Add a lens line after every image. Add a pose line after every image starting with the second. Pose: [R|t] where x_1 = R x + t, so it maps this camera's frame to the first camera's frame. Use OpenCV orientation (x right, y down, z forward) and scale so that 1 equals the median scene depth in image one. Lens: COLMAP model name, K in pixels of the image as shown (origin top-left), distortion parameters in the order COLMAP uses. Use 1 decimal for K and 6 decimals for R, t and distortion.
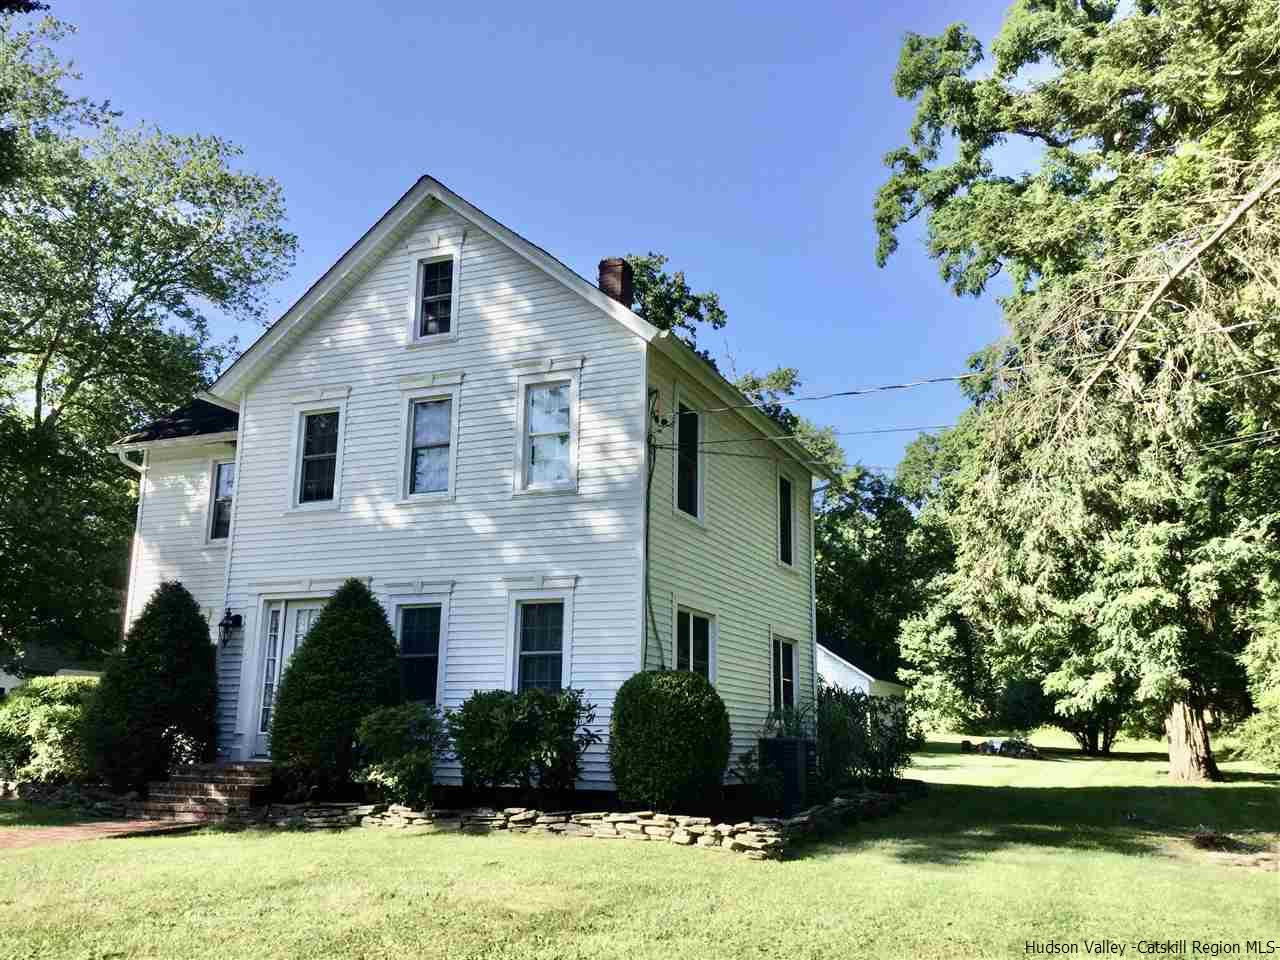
lens RADIAL K [[1183.5, 0, 648.4], [0, 1183.5, 479.6], [0, 0, 1]] dist [0.125489, -0.187857]
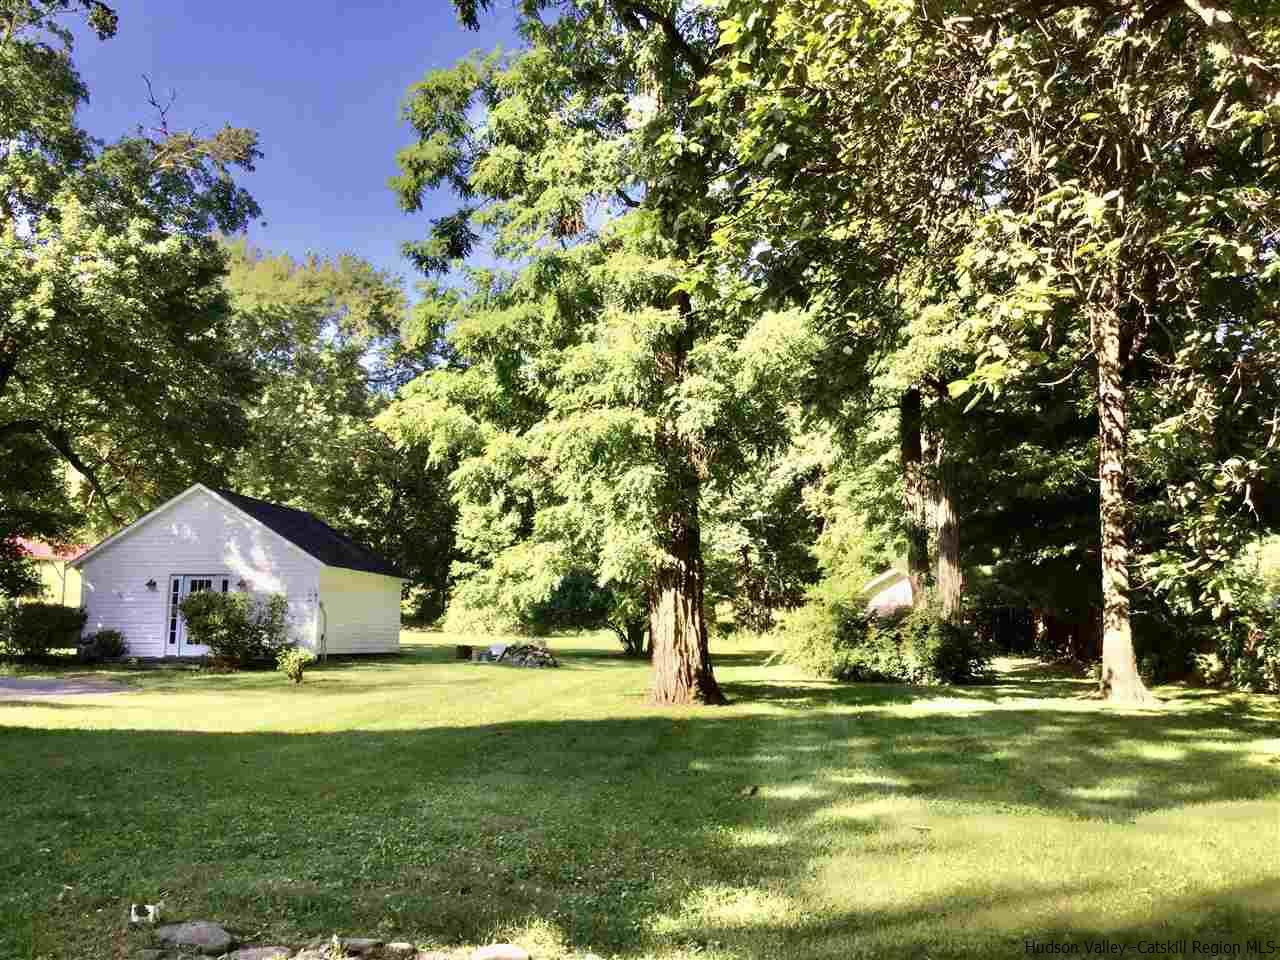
lens RADIAL K [[1142.5, 0, 641.6], [0, 1142.5, 489.2], [0, 0, 1]] dist [0.148723, -0.281707]
pose [[0.963668, 0.027832, 0.265650, 0.254370], [-0.049863, 0.995818, 0.076554, 0.081389], [-0.262409, -0.087019, 0.961025, 0.393969]]
